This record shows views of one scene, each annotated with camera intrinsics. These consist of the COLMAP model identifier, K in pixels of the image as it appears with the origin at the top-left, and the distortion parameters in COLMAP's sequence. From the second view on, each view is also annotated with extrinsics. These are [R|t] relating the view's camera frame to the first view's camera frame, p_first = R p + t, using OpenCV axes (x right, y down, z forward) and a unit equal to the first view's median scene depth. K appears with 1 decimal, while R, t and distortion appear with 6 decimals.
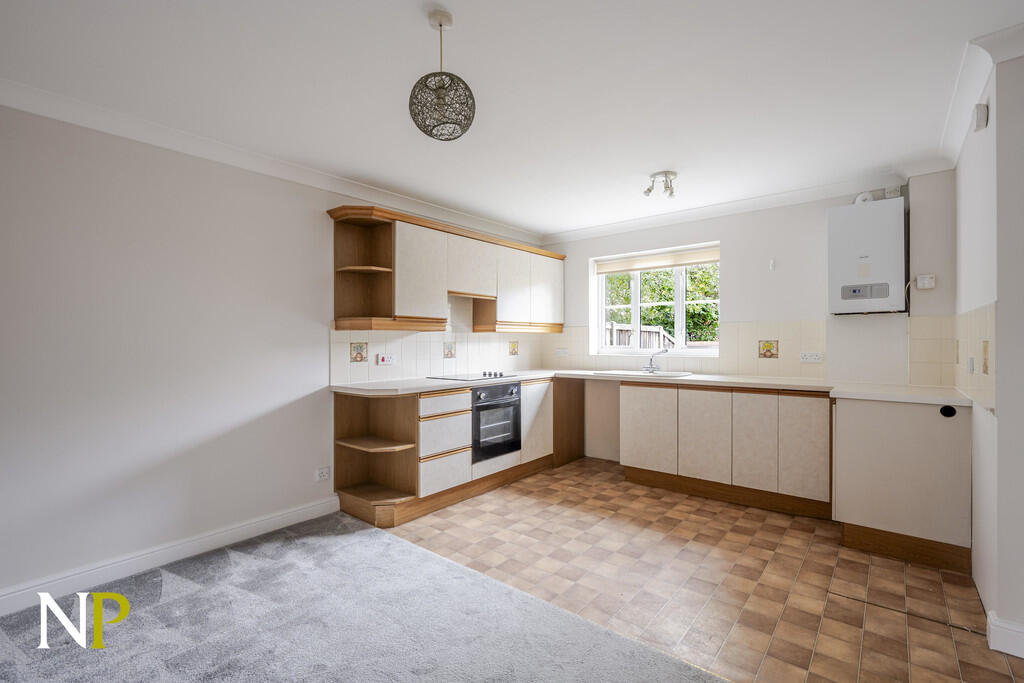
lens RADIAL K [[441.5, 0, 514.5], [0, 441.5, 337.6], [0, 0, 1]] dist [-0.001288, -0.000254]
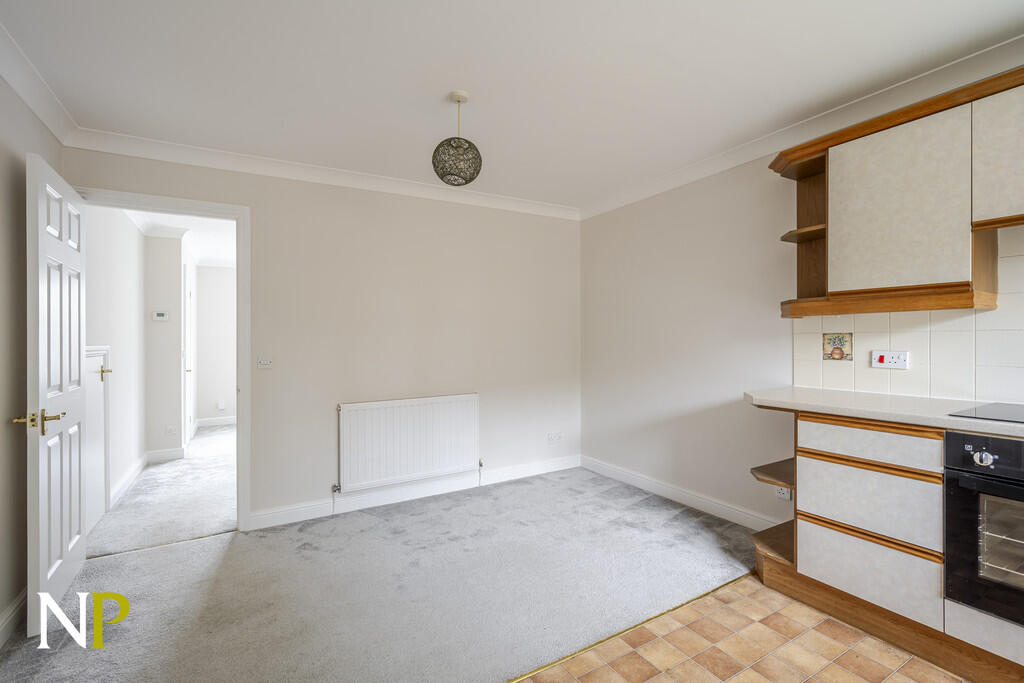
lens RADIAL K [[441.5, 0, 514.5], [0, 441.5, 337.6], [0, 0, 1]] dist [-0.001288, -0.000254]
pose [[-0.317456, 0.006528, -0.948251, 0.487352], [0.021876, 0.999761, -0.000441, 0.007807], [0.948021, -0.020884, -0.317523, 0.745579]]
